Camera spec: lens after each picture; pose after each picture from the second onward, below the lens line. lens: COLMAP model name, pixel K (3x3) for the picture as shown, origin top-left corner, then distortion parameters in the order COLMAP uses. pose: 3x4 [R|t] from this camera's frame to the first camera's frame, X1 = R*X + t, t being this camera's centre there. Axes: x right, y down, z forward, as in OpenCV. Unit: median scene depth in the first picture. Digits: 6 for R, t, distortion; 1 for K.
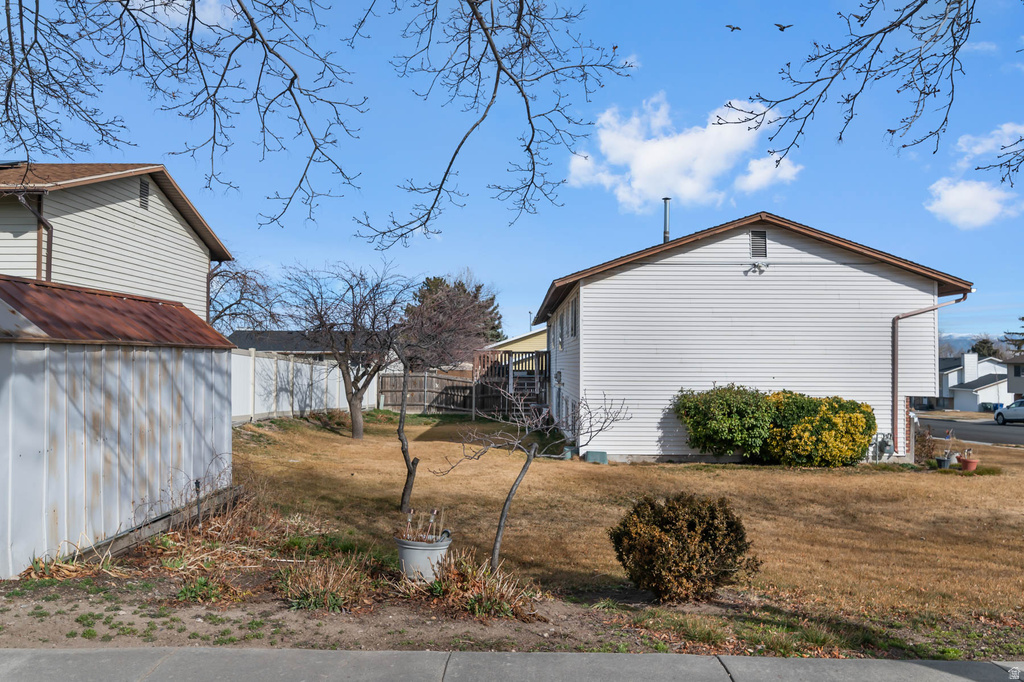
lens RADIAL K [[802.3, 0, 512.0], [0, 802.3, 341.0], [0, 0, 1]] dist [-0.005637, -0.002845]
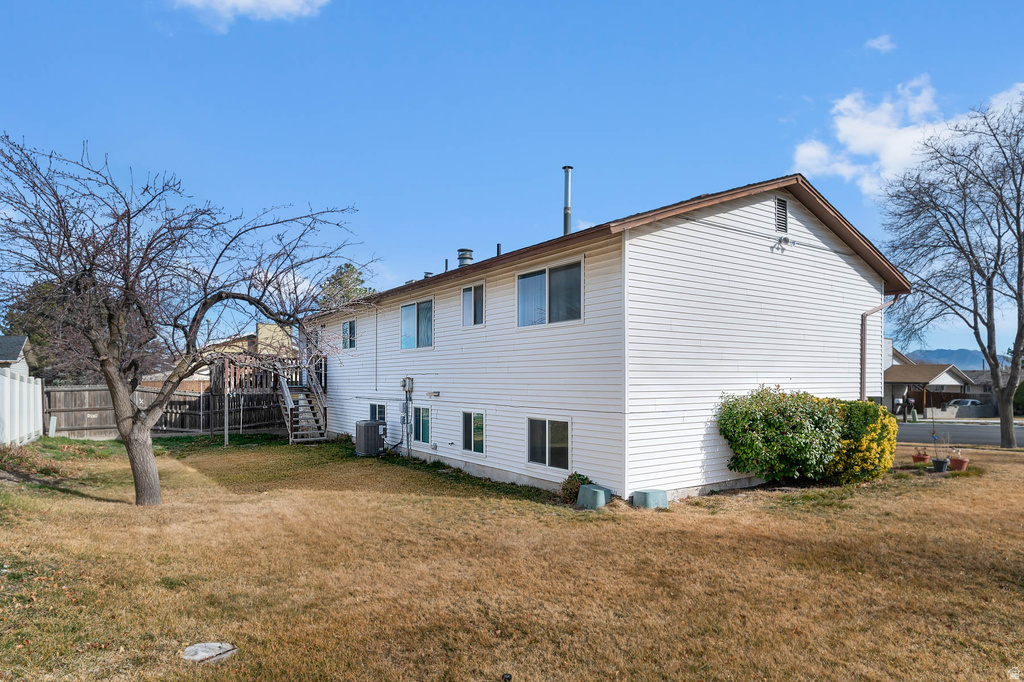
lens RADIAL K [[599.3, 0, 516.0], [0, 599.3, 373.5], [0, 0, 1]] dist [0.000045, 0.000199]
pose [[0.816707, -0.002642, 0.577046, -0.268919], [-0.008845, 0.999815, 0.017096, 0.032509], [-0.576984, -0.019067, 0.816533, 0.657204]]
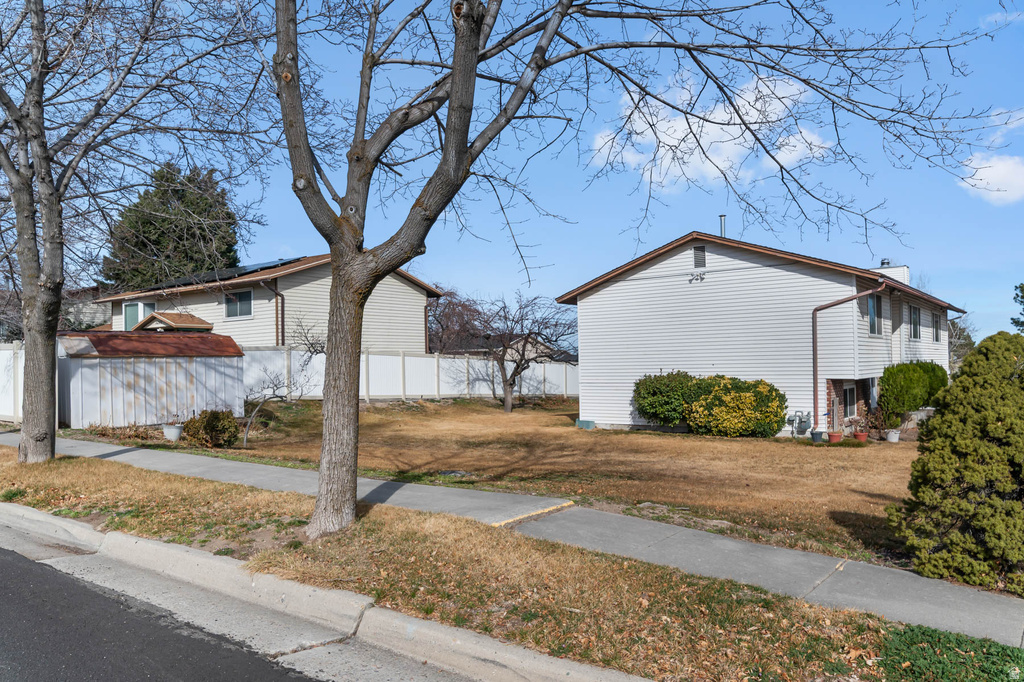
lens RADIAL K [[784.2, 0, 512.0], [0, 784.2, 341.0], [0, 0, 1]] dist [0.001681, 0.000251]
pose [[0.788015, -0.038515, -0.614451, 0.823351], [0.039437, 0.999149, -0.012052, 0.012012], [0.614392, -0.014735, 0.788863, -0.135484]]
